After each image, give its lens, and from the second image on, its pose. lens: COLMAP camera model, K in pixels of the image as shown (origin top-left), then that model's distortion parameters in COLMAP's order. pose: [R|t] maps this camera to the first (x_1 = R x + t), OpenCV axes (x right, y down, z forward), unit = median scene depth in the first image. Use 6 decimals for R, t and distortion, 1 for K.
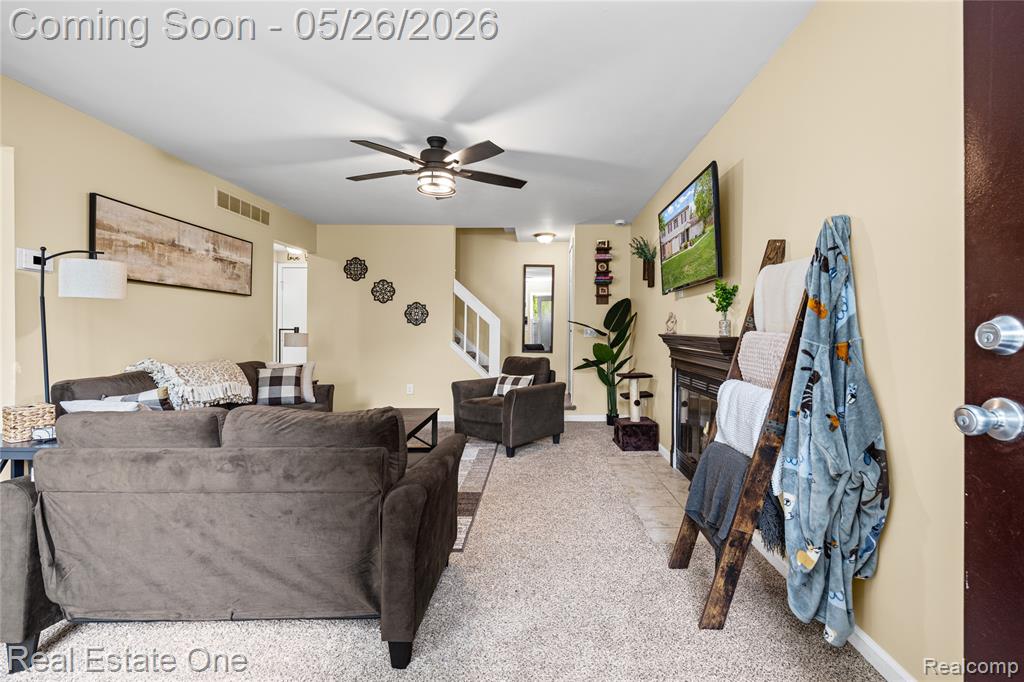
lens RADIAL K [[448.9, 0, 526.4], [0, 448.9, 337.6], [0, 0, 1]] dist [-0.000458, 0.000005]
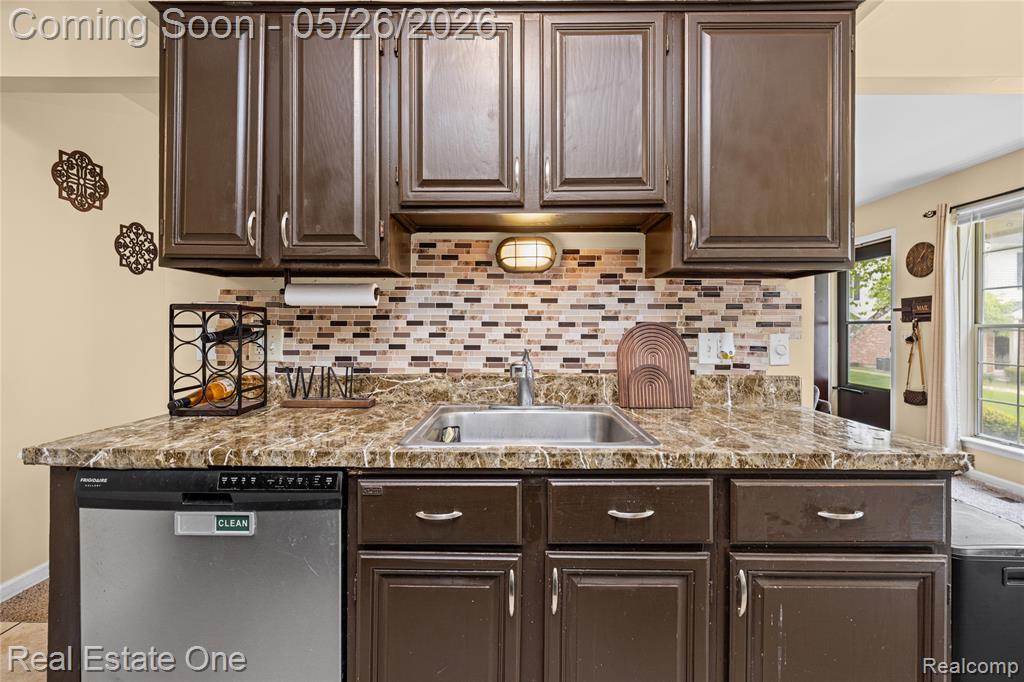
lens RADIAL K [[459.8, 0, 509.8], [0, 459.8, 328.3], [0, 0, 1]] dist [0.000973, -0.000322]
pose [[-0.018913, -0.000420, 0.999821, -1.221305], [0.007991, 0.999968, 0.000571, -0.028418], [-0.999789, 0.008001, -0.018909, 0.959804]]
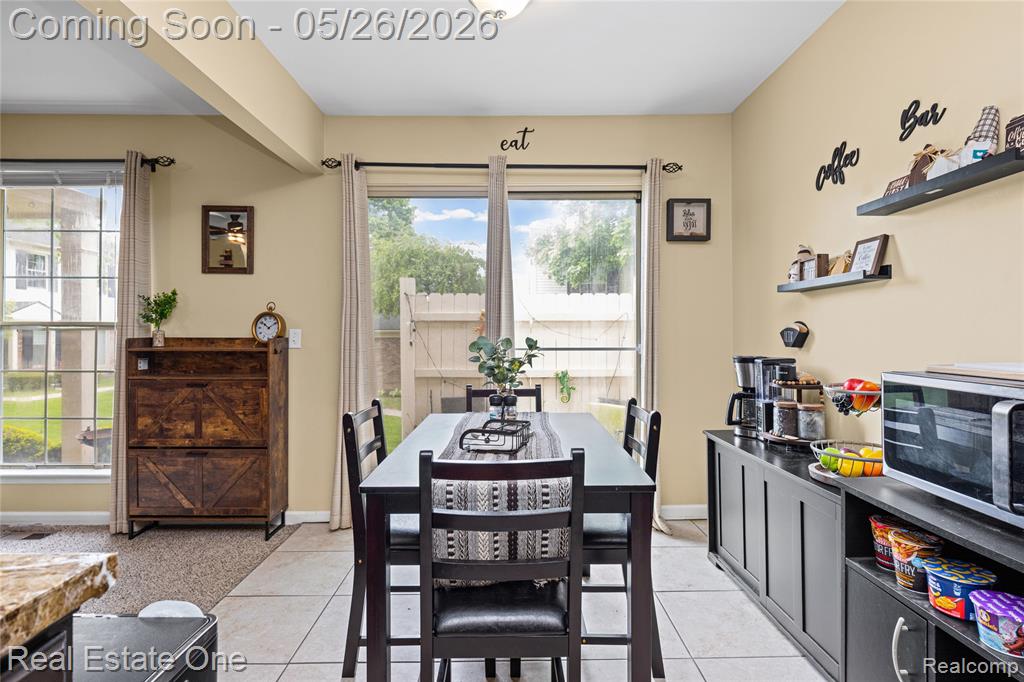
lens RADIAL K [[521.7, 0, 512.0], [0, 521.7, 341.0], [0, 0, 1]] dist [-0.006515, -0.001778]
pose [[-0.998727, -0.003242, -0.050331, -1.063429], [-0.004252, 0.999792, 0.019963, -0.018282], [0.050256, 0.020151, -0.998533, 0.839091]]
